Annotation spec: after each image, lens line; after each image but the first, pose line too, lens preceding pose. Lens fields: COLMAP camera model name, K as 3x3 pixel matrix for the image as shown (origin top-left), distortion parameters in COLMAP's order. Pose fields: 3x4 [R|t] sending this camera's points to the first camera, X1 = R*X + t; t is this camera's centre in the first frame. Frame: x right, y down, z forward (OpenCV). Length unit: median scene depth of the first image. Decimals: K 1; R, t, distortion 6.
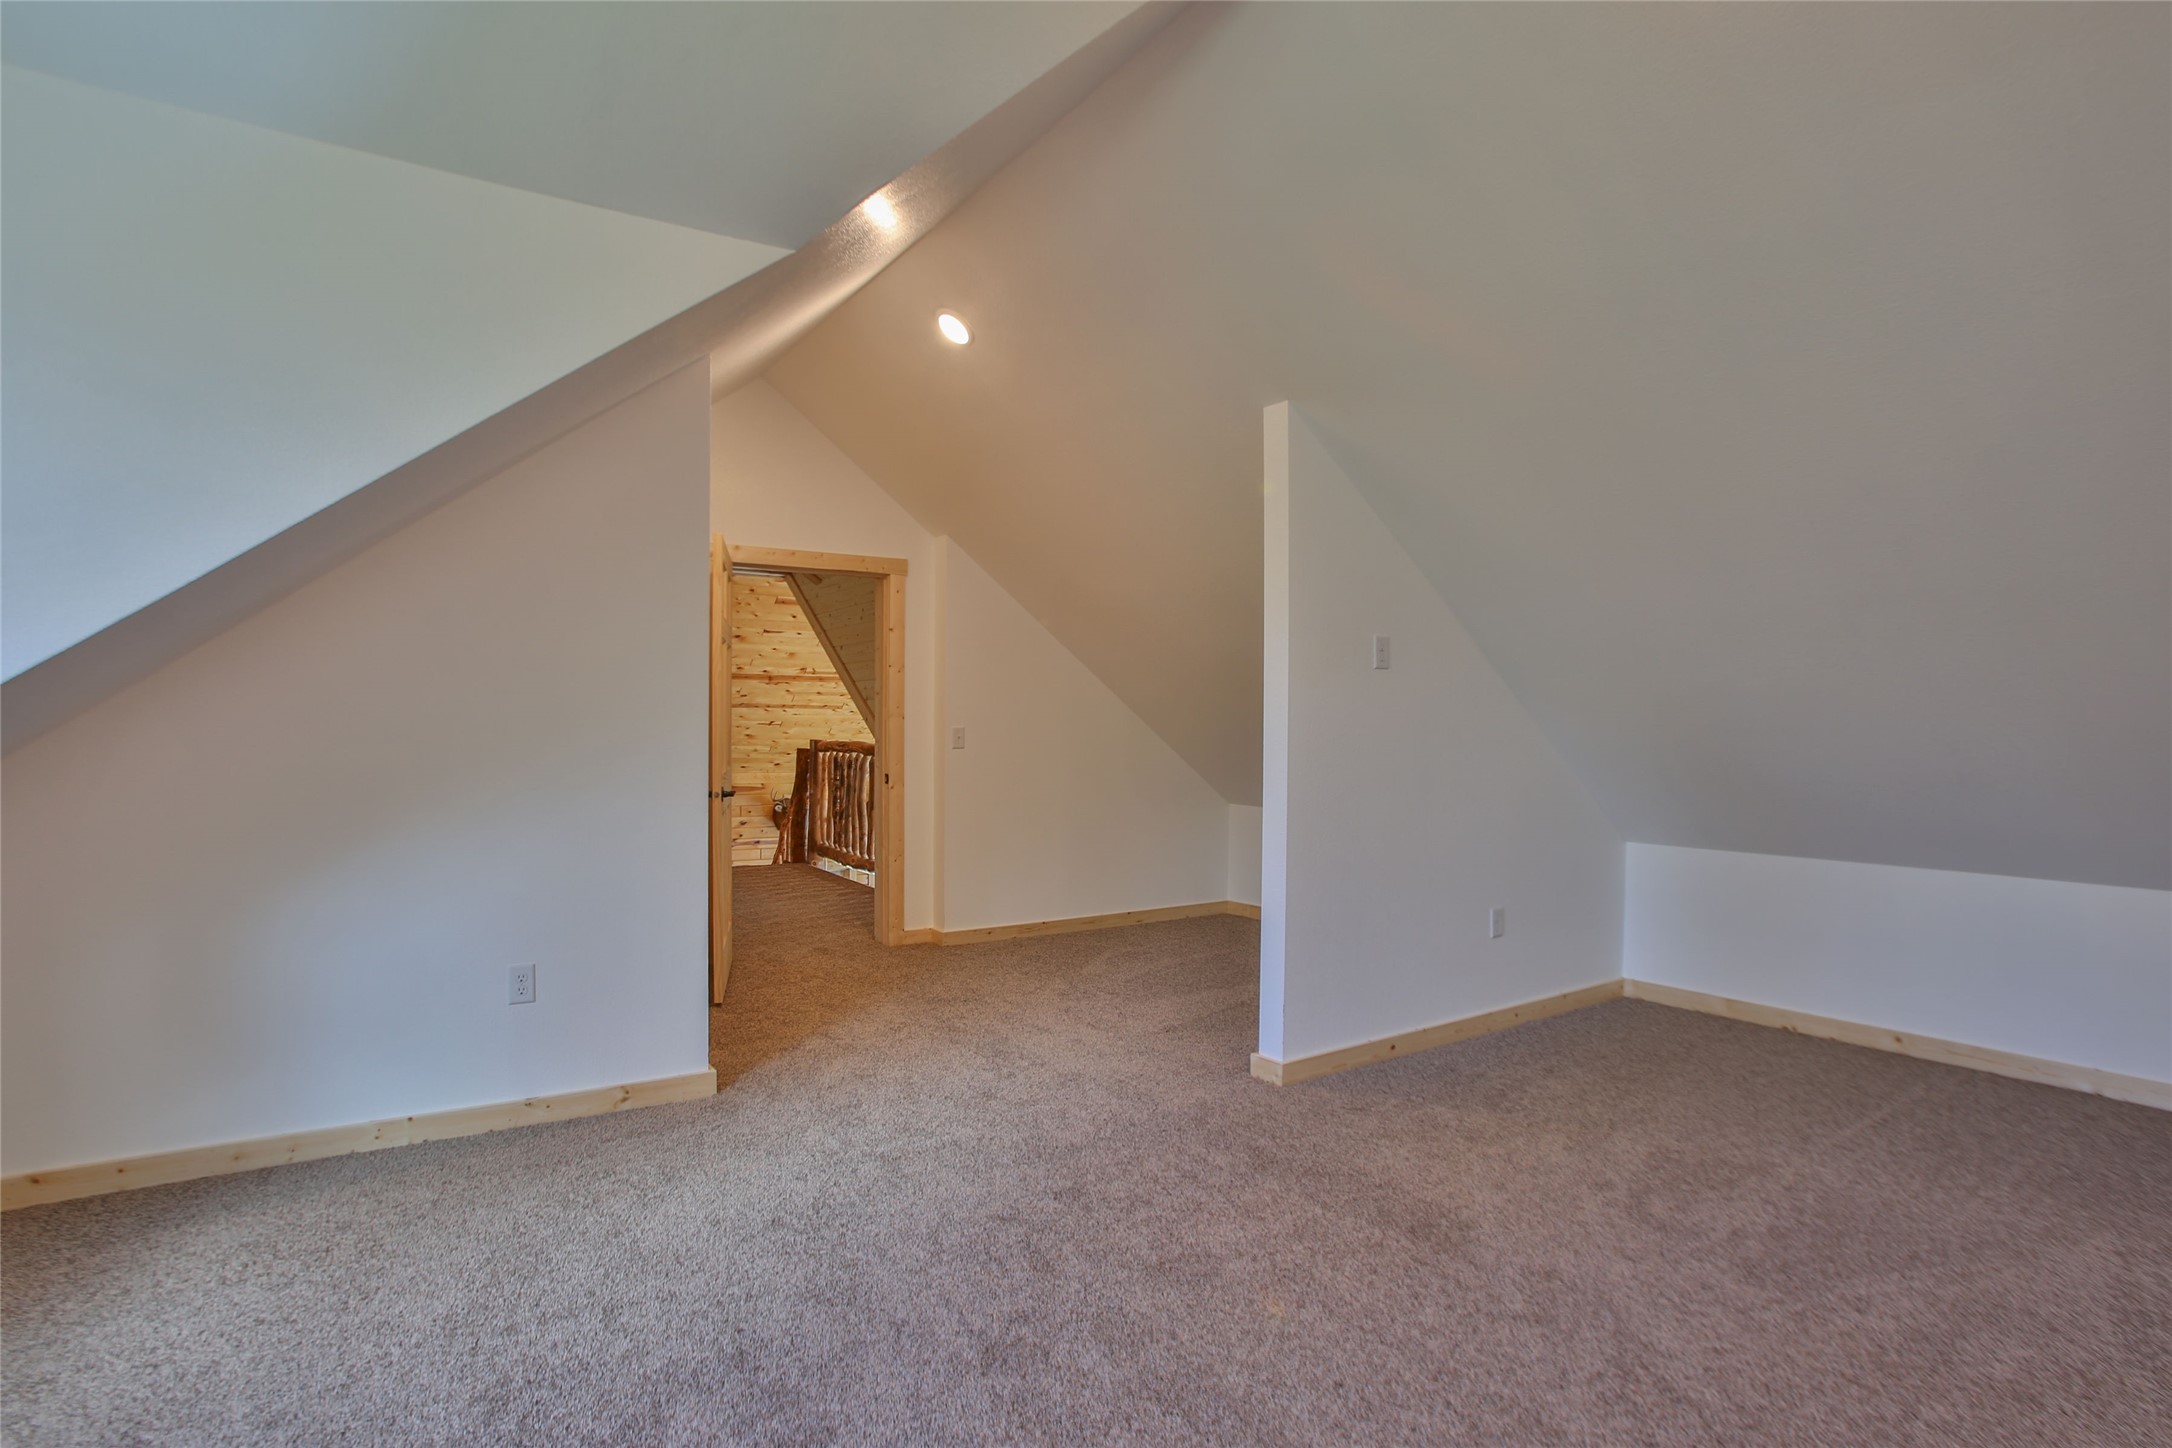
lens RADIAL K [[1076.9, 0, 1091.3], [0, 1076.9, 738.2], [0, 0, 1]] dist [-0.086549, 0.040642]
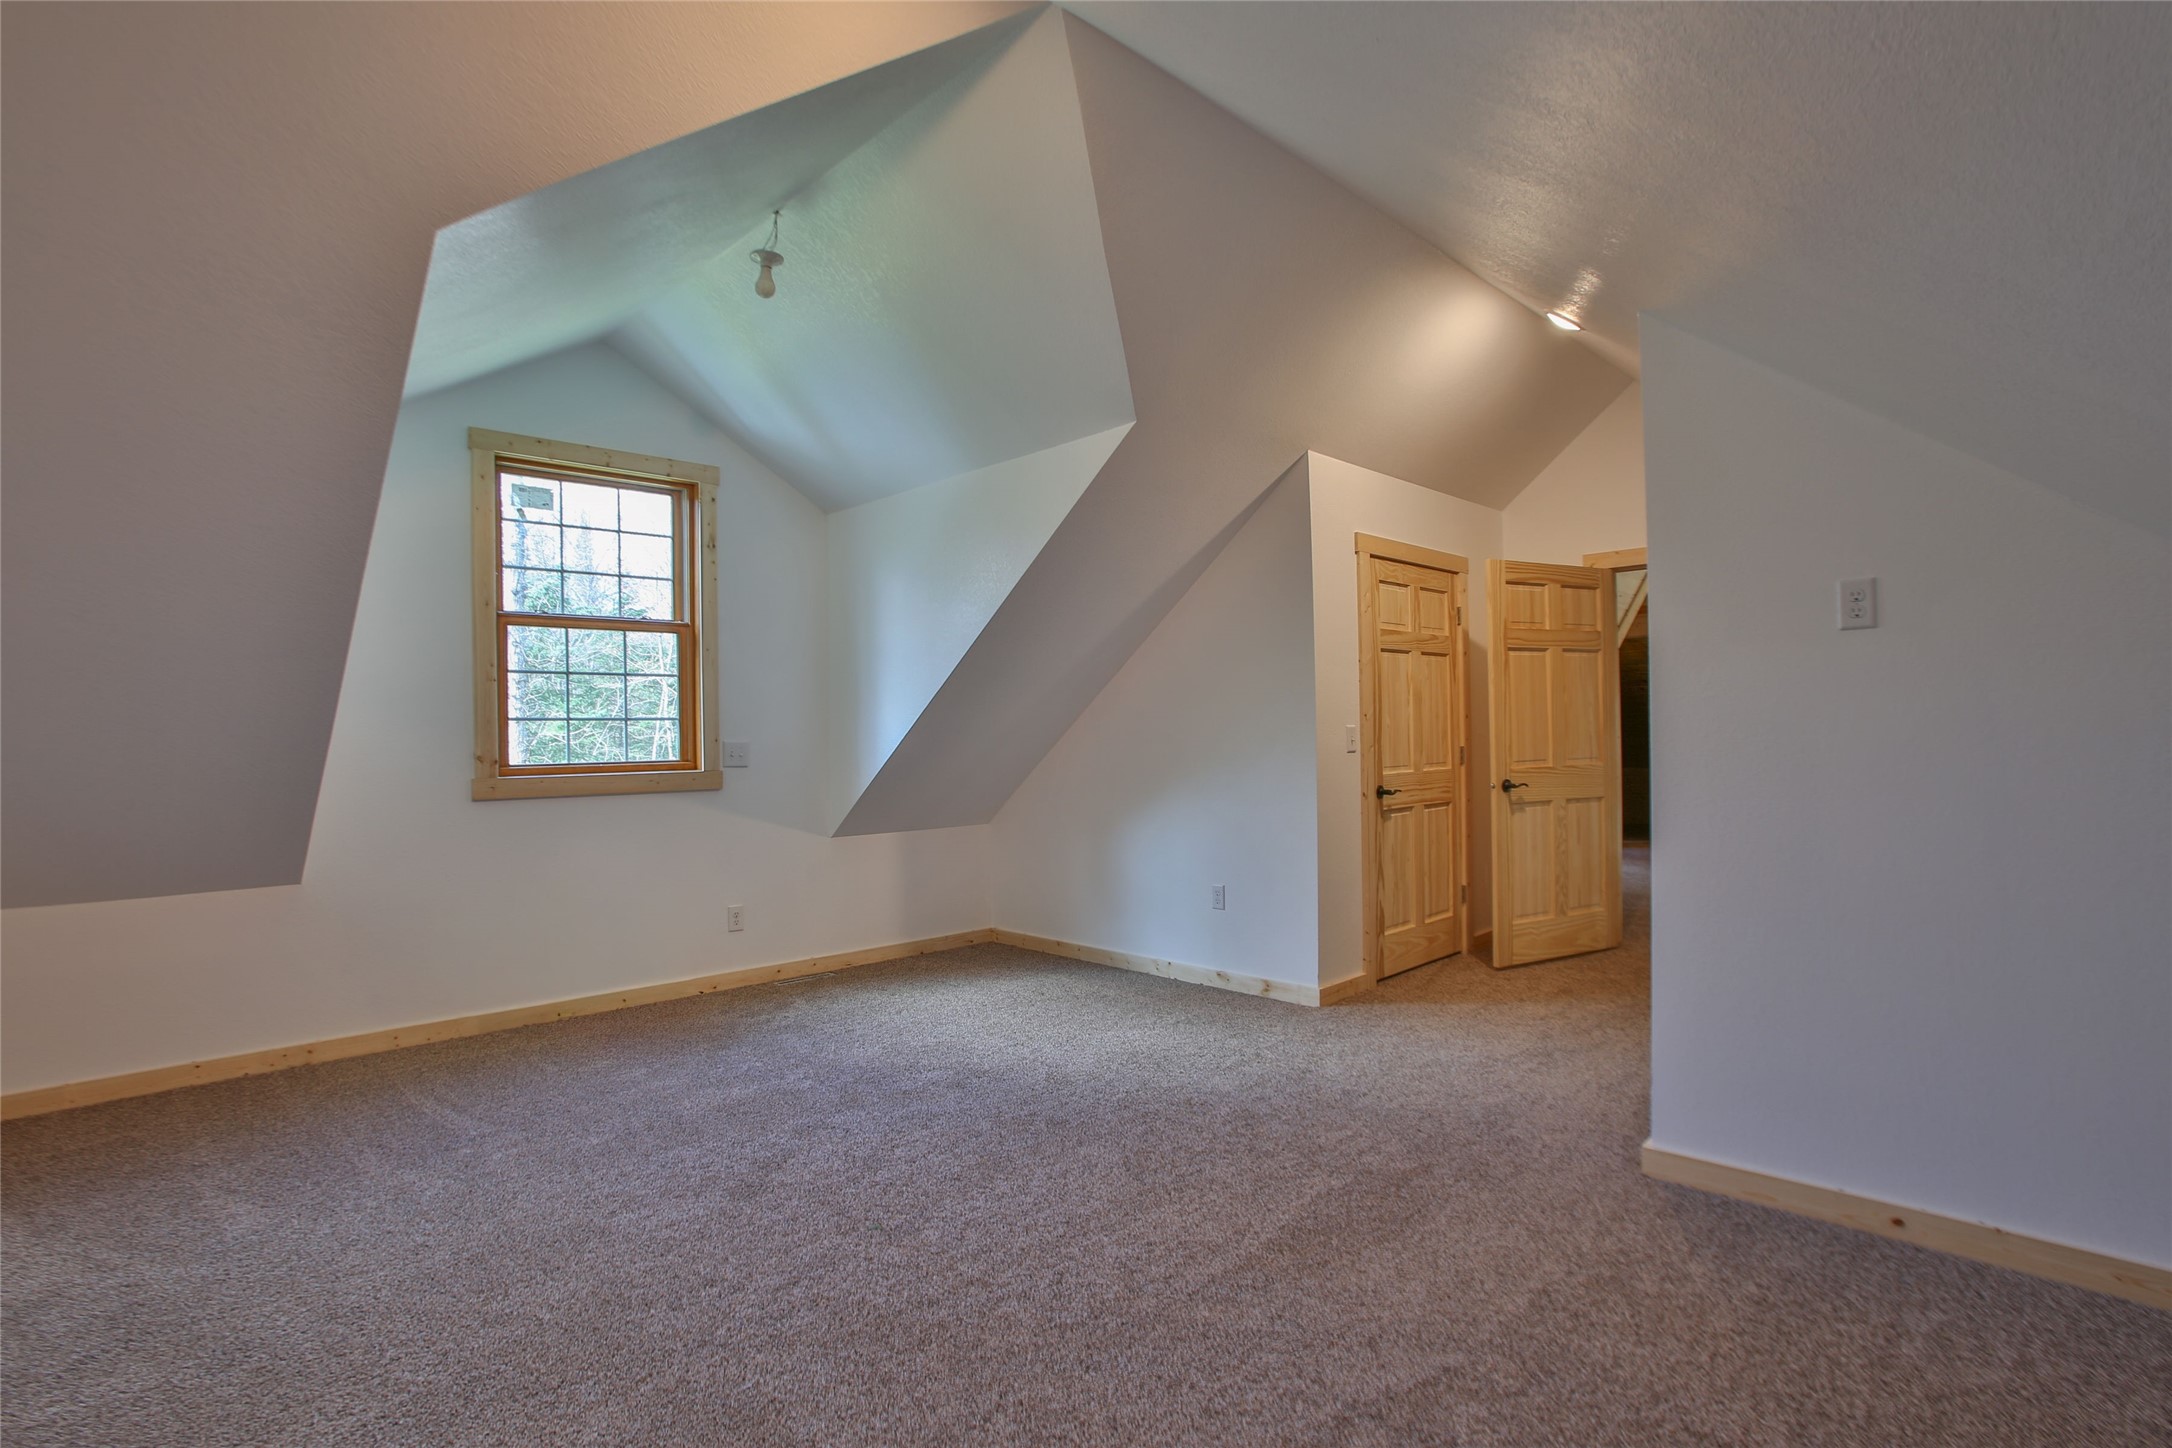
lens RADIAL K [[1076.9, 0, 1091.3], [0, 1076.9, 738.2], [0, 0, 1]] dist [-0.086549, 0.040642]
pose [[0.186485, -0.001031, -0.982457, 0.938988], [0.013320, 0.999910, 0.001479, -0.005962], [0.982367, -0.013362, 0.186482, 0.492073]]
